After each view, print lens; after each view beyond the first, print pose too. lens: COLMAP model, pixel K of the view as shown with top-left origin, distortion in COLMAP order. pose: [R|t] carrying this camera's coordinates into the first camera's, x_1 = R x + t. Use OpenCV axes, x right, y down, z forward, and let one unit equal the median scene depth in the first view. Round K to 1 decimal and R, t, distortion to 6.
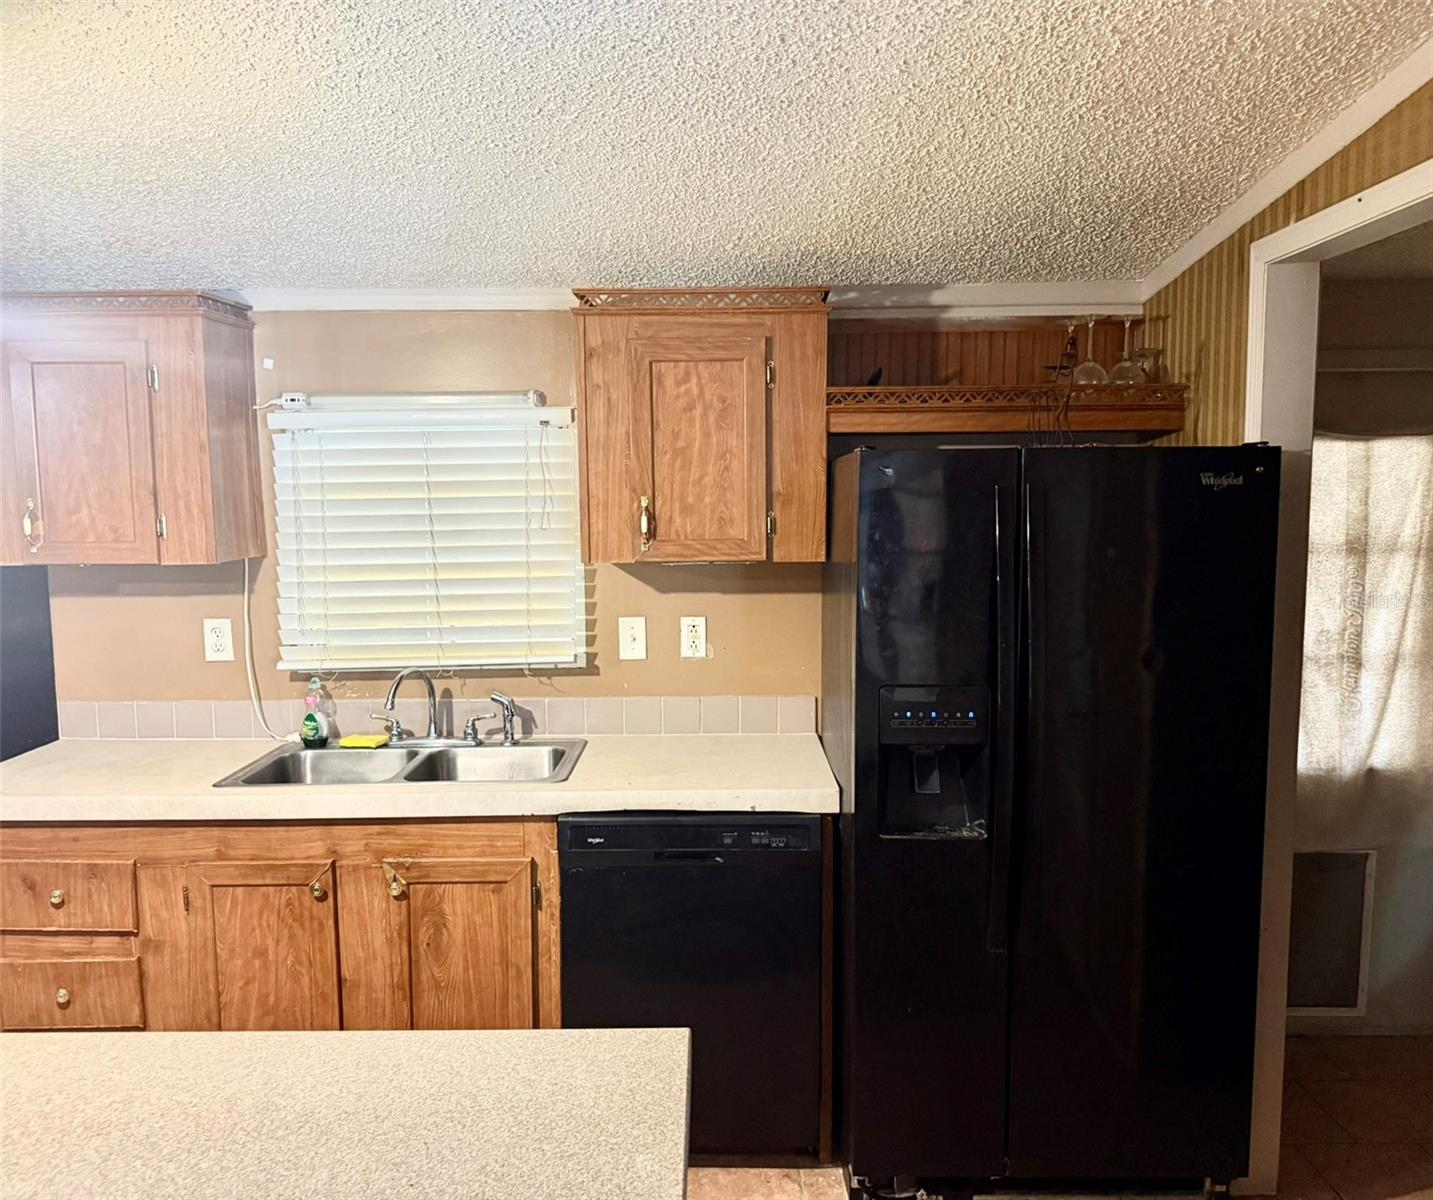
lens RADIAL K [[1120.5, 0, 715.6], [0, 1120.5, 608.8], [0, 0, 1]] dist [0.091534, -0.020599]
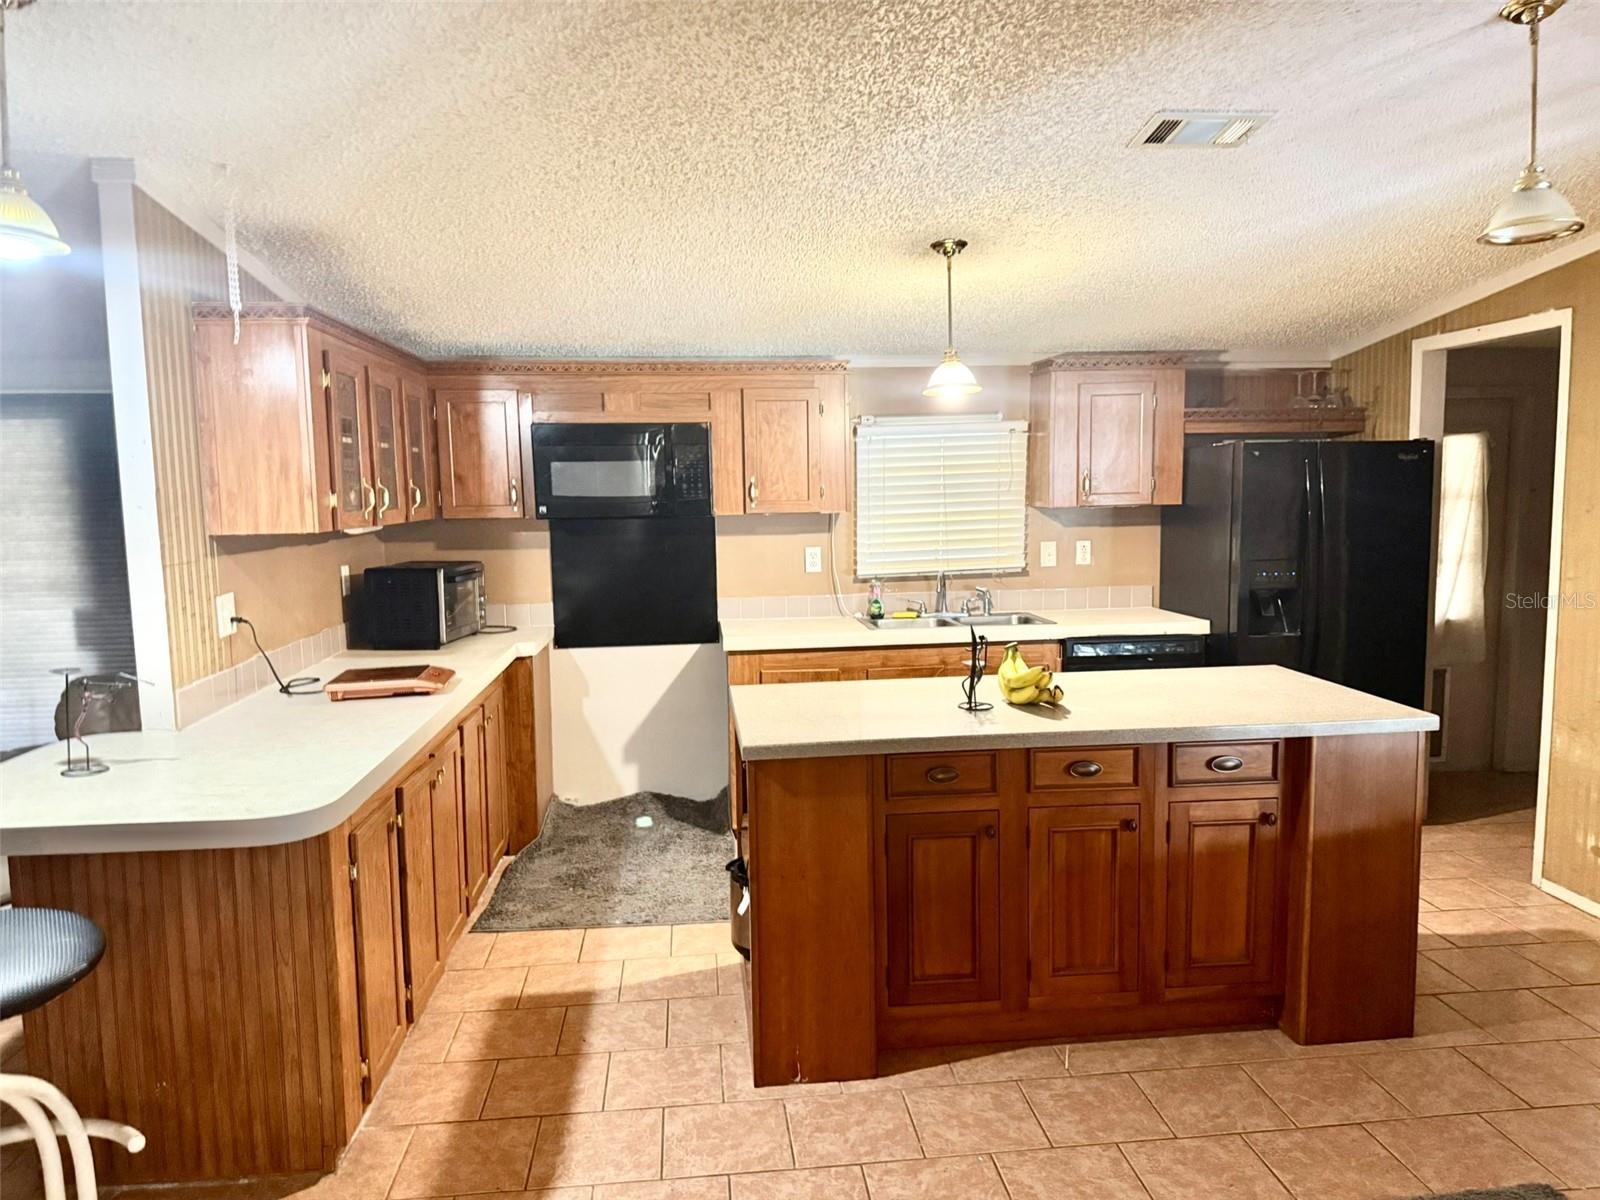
lens RADIAL K [[1140.1, 0, 798.6], [0, 1140.1, 603.1], [0, 0, 1]] dist [0.056483, -0.031038]
pose [[0.994156, -0.021793, 0.105735, -0.710180], [0.022156, 0.999752, -0.002263, 0.106821], [-0.105659, 0.004592, 0.994392, -0.773735]]
